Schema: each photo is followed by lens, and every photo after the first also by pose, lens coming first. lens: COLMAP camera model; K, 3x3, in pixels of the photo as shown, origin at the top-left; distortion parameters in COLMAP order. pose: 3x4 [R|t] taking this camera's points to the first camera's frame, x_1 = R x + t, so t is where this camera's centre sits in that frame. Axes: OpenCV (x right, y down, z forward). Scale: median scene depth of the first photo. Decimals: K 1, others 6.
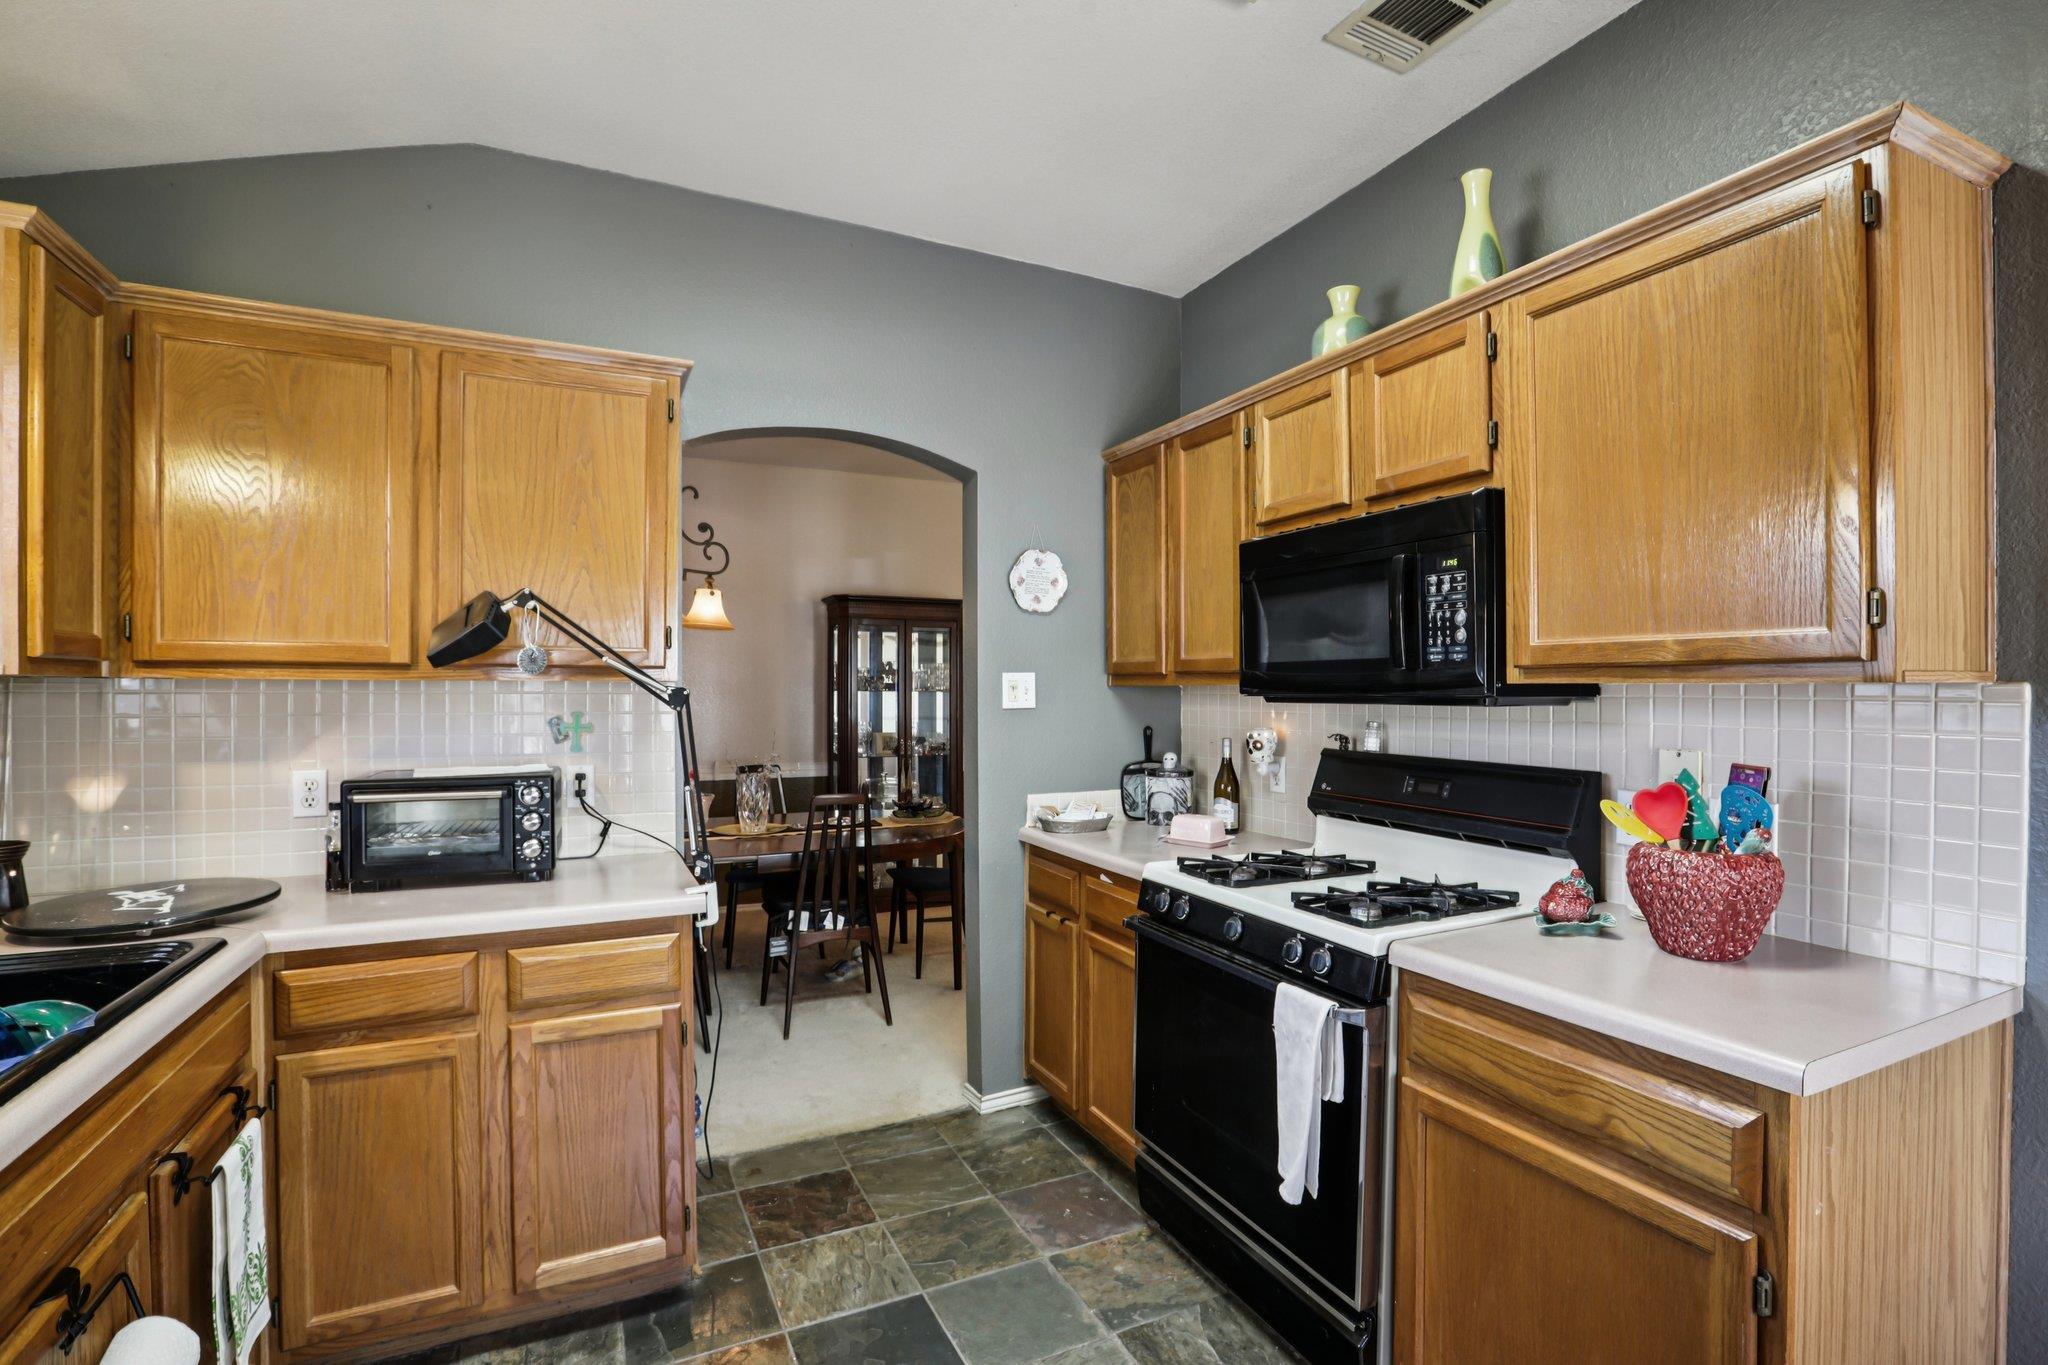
lens RADIAL K [[947.3, 0, 1025.7], [0, 947.3, 687.7], [0, 0, 1]] dist [-0.036560, 0.010042]
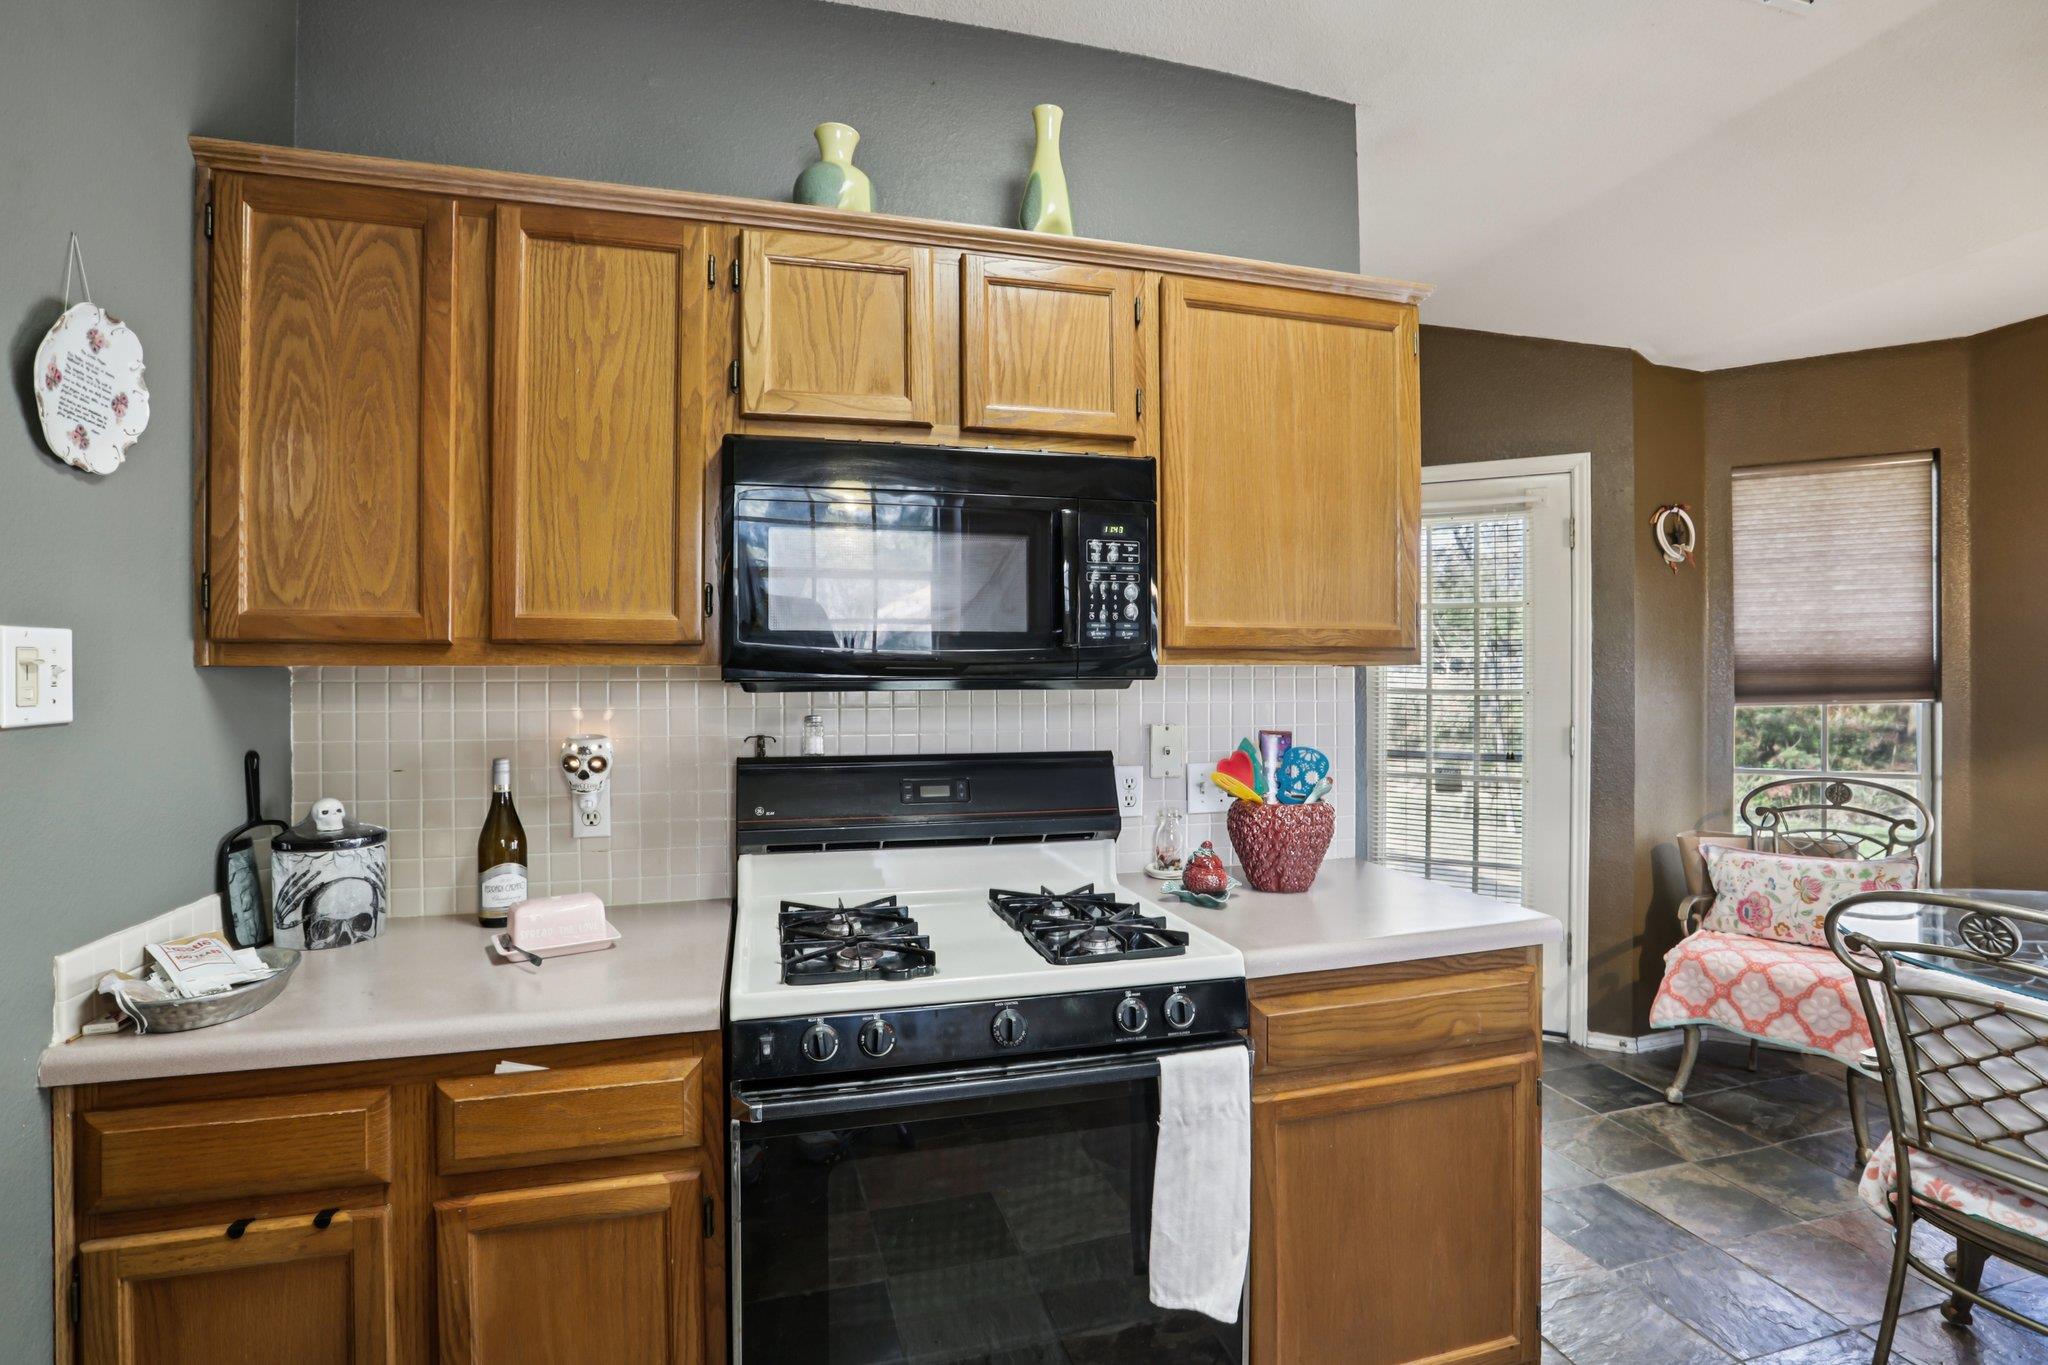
lens RADIAL K [[952.1, 0, 1027.9], [0, 952.1, 673.8], [0, 0, 1]] dist [-0.061057, 0.021193]
pose [[0.179137, 0.003647, 0.983817, -0.419103], [0.004229, 0.999981, -0.004477, 0.008083], [-0.983815, 0.004963, 0.179118, 0.837296]]
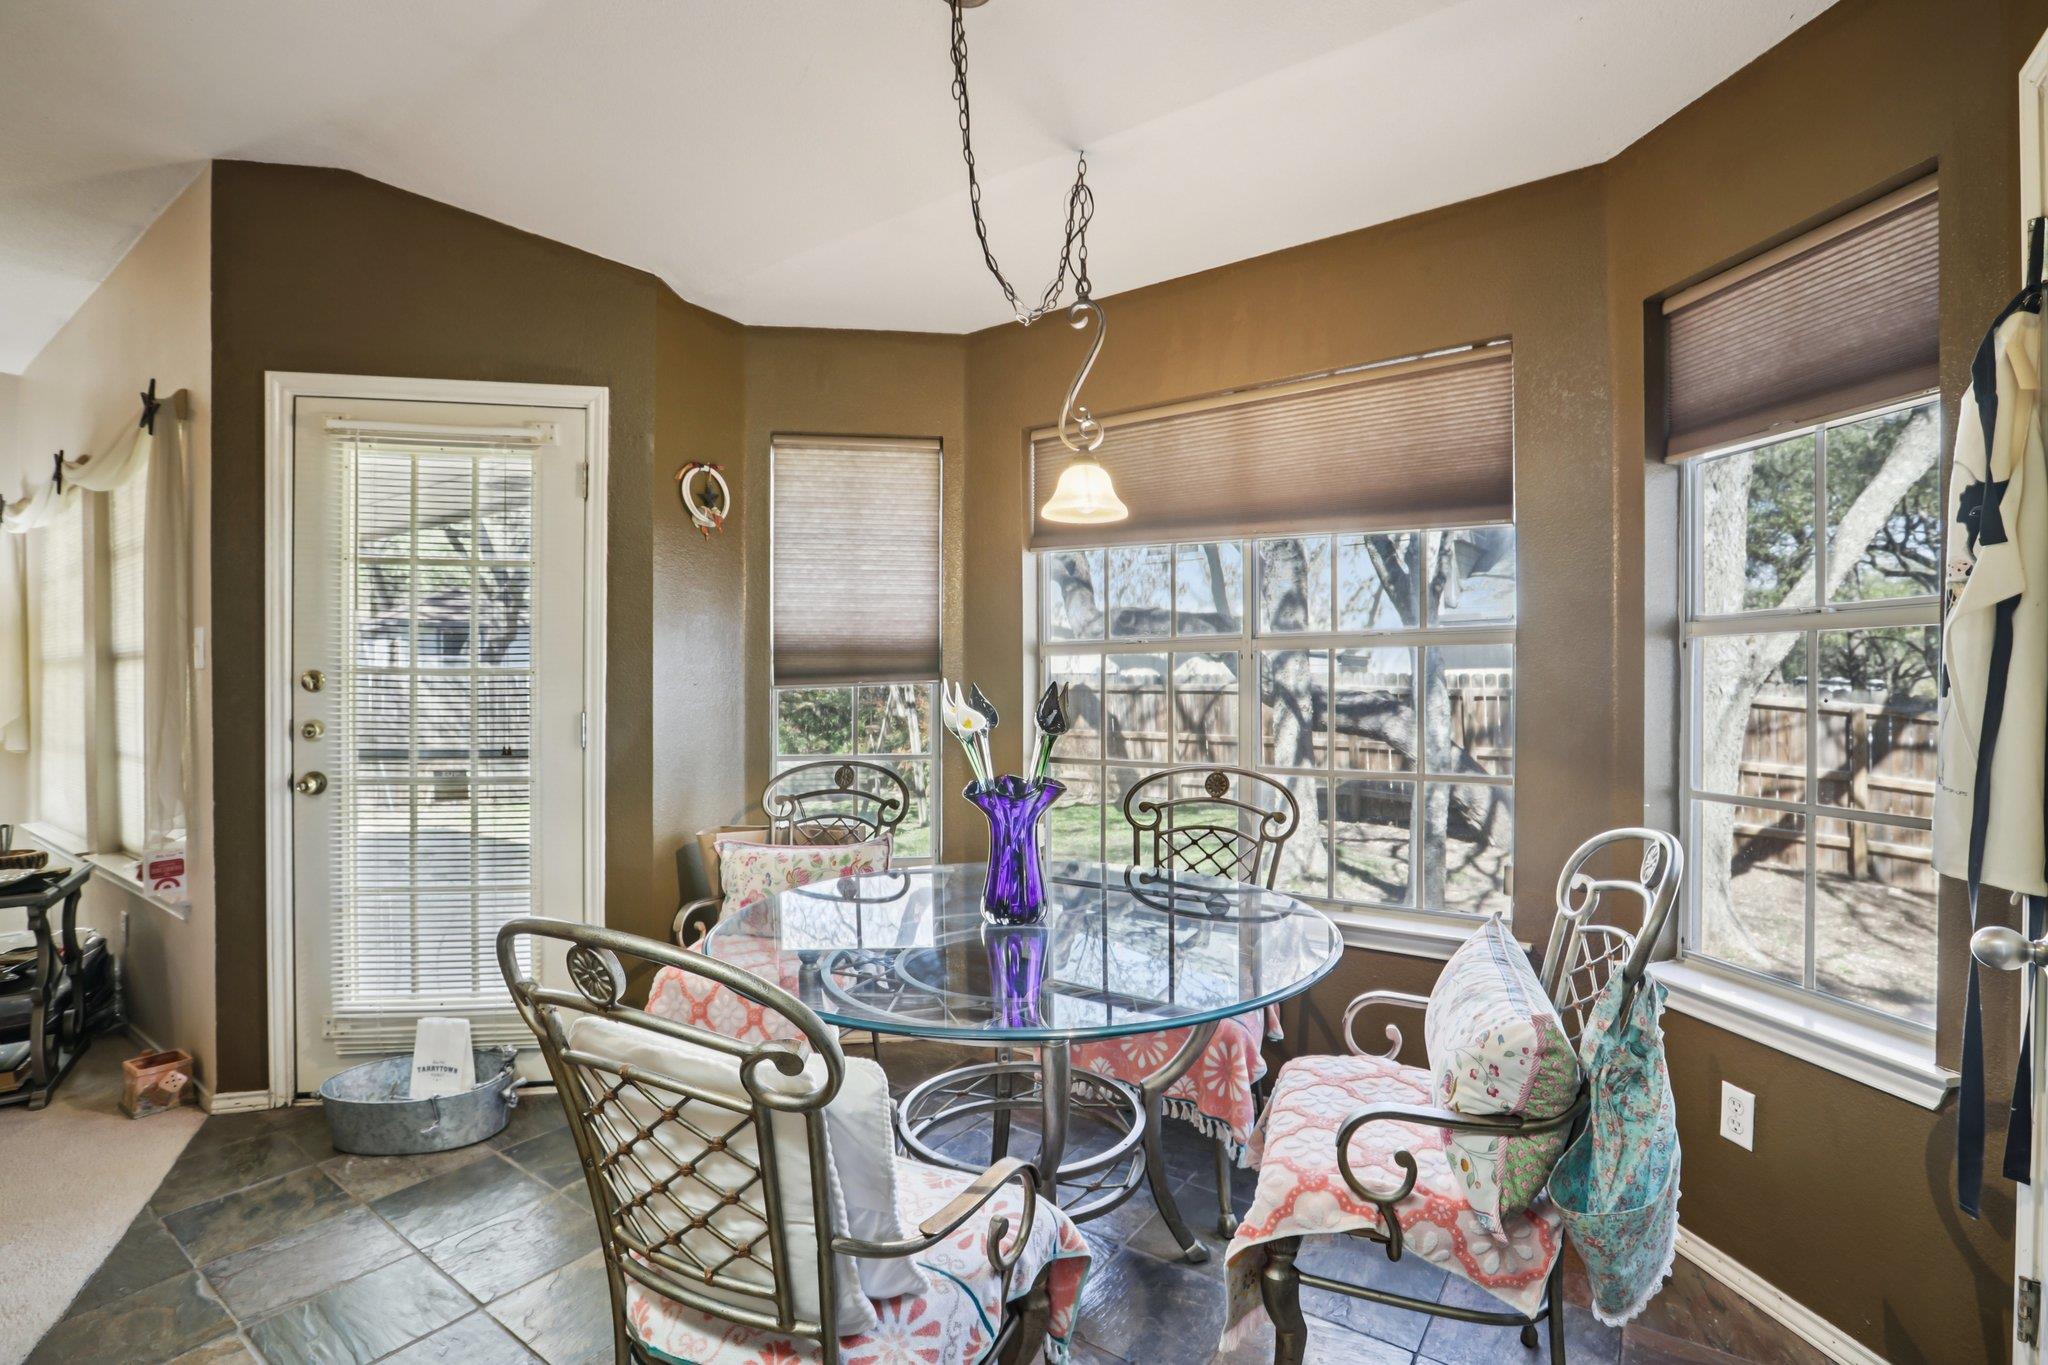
lens RADIAL K [[947.3, 0, 1025.7], [0, 947.3, 687.7], [0, 0, 1]] dist [-0.036560, 0.010042]
pose [[-0.479216, -0.003647, 0.877689, -0.157455], [0.000889, 0.999989, 0.004640, 0.053947], [-0.877696, 0.003003, -0.479208, 0.289522]]
